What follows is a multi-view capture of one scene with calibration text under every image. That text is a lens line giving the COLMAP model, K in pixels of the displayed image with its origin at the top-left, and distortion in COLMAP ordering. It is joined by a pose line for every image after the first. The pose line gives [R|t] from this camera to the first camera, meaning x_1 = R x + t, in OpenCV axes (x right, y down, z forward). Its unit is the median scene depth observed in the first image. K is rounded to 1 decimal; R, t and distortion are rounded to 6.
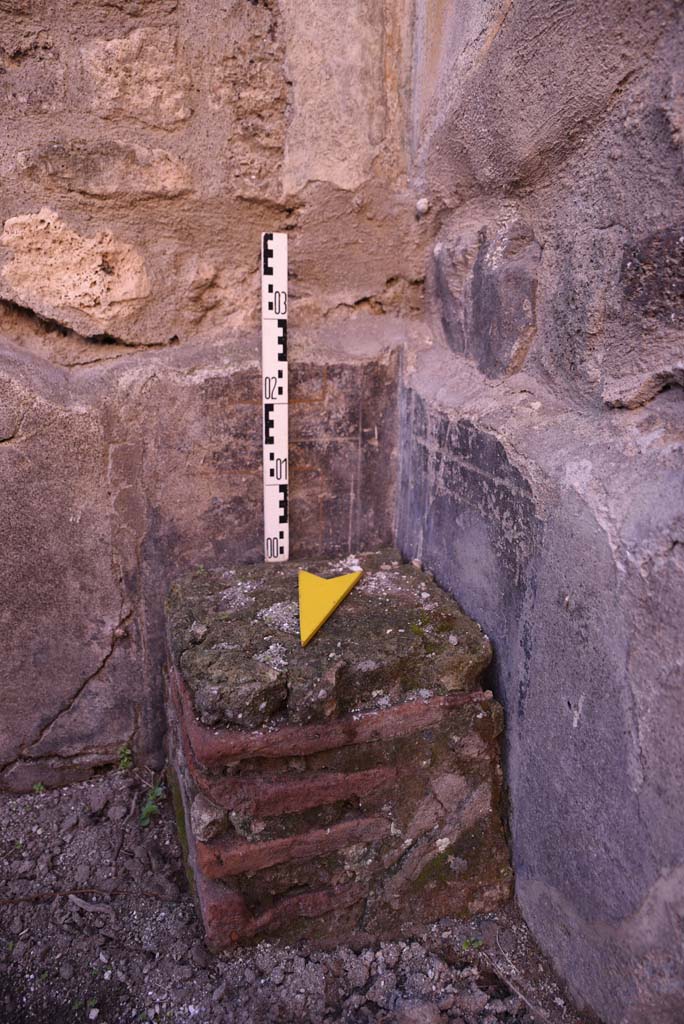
lens RADIAL K [[696.8, 0, 334.5], [0, 696.8, 510.8], [0, 0, 1]] dist [-0.134574, 0.094620]
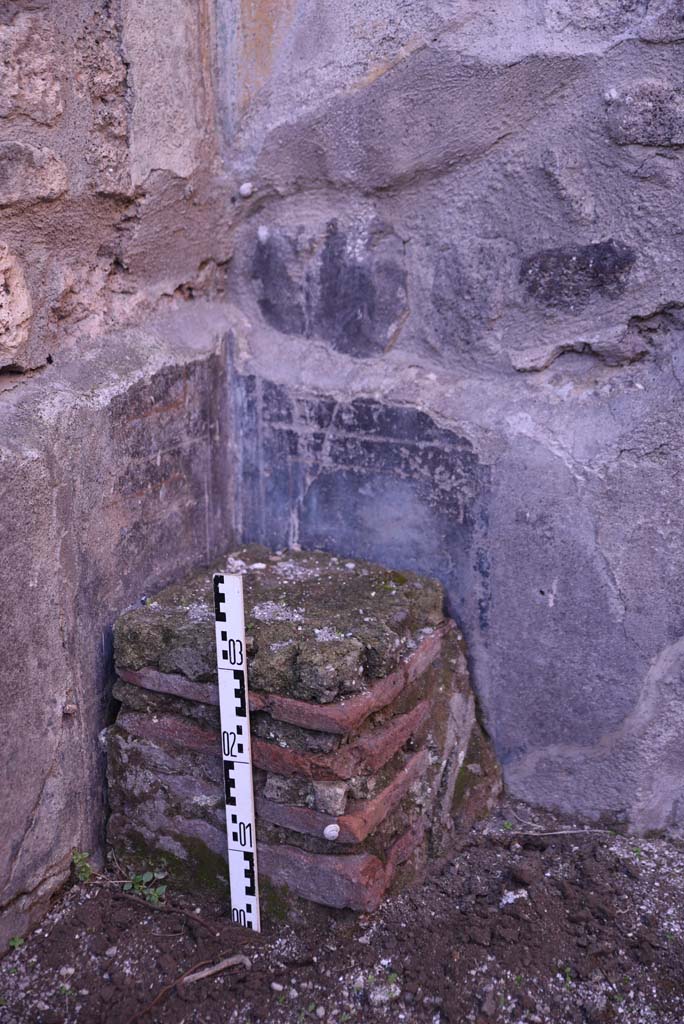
lens RADIAL K [[1446.1, 0, 342.0], [0, 1446.1, 512.0], [0, 0, 1]] dist [0.126021, 0.078679]
pose [[0.683875, -0.212911, 0.697842, -1.416921], [0.220720, 0.972029, 0.080263, -0.140021], [-0.695412, 0.099137, 0.711740, -0.583616]]
